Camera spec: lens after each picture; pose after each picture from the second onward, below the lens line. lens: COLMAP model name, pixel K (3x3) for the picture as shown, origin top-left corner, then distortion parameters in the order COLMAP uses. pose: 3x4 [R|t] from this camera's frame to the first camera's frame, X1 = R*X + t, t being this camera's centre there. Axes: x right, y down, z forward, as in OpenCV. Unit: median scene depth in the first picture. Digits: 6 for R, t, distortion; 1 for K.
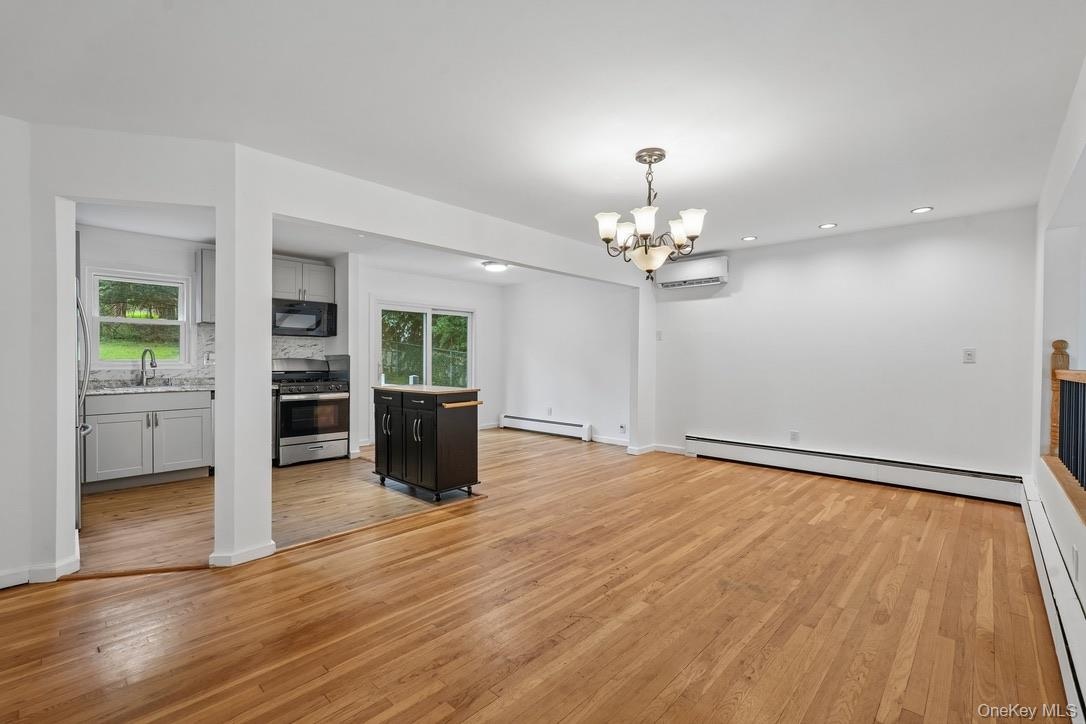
lens RADIAL K [[474.7, 0, 543.0], [0, 474.7, 362.0], [0, 0, 1]] dist [-0.003670, 0.000104]
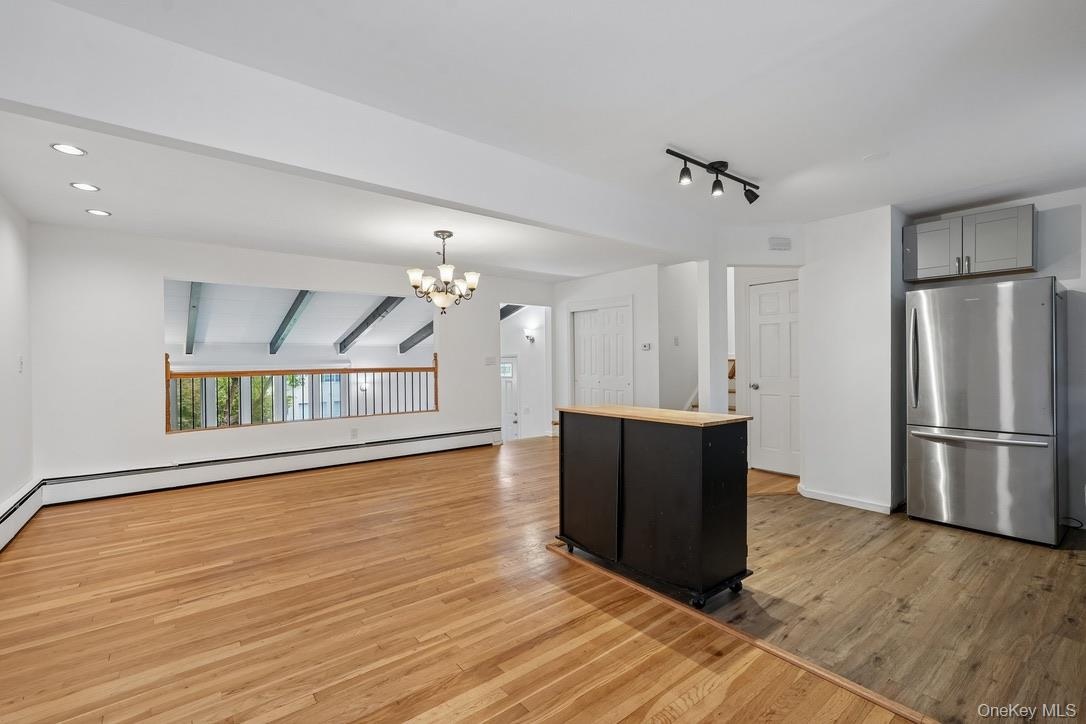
lens RADIAL K [[474.7, 0, 543.0], [0, 474.7, 362.0], [0, 0, 1]] dist [-0.003670, 0.000104]
pose [[-0.989741, 0.002938, 0.142845, -0.162261], [0.003811, 0.999976, 0.005837, -0.012575], [-0.142824, 0.006321, -0.989728, 1.286270]]
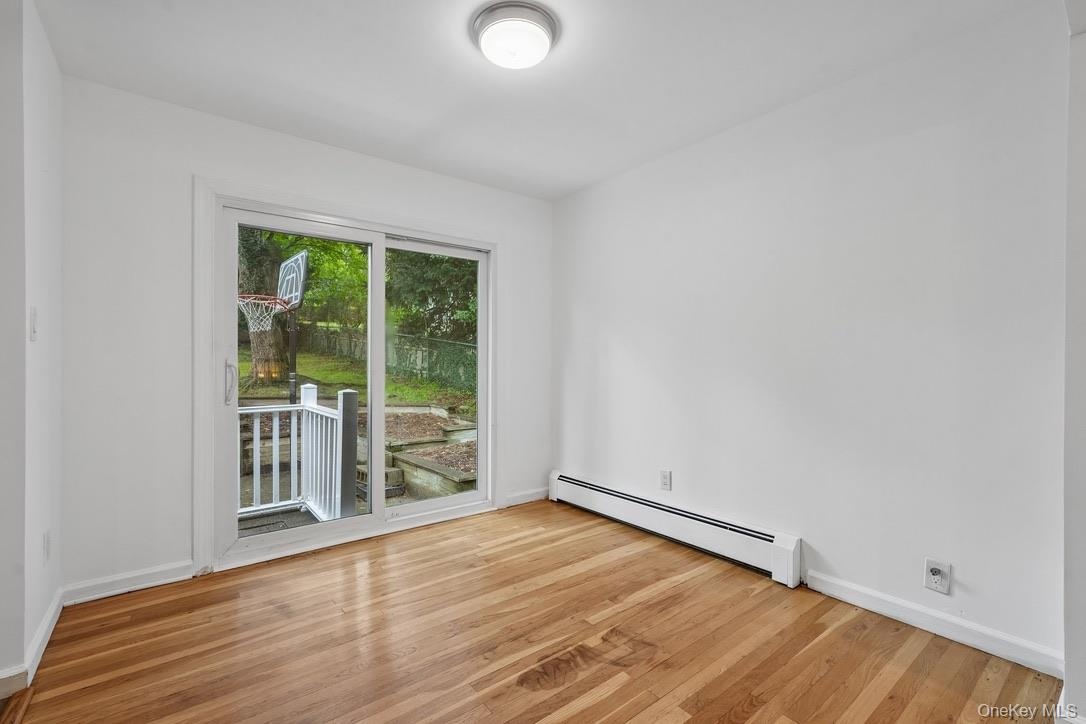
lens RADIAL K [[474.7, 0, 543.0], [0, 474.7, 362.0], [0, 0, 1]] dist [-0.003670, 0.000104]
pose [[0.988616, -0.002763, -0.150438, -0.038633], [0.001412, 0.999958, -0.009088, 0.009264], [0.150457, 0.008772, 0.988578, 0.777666]]
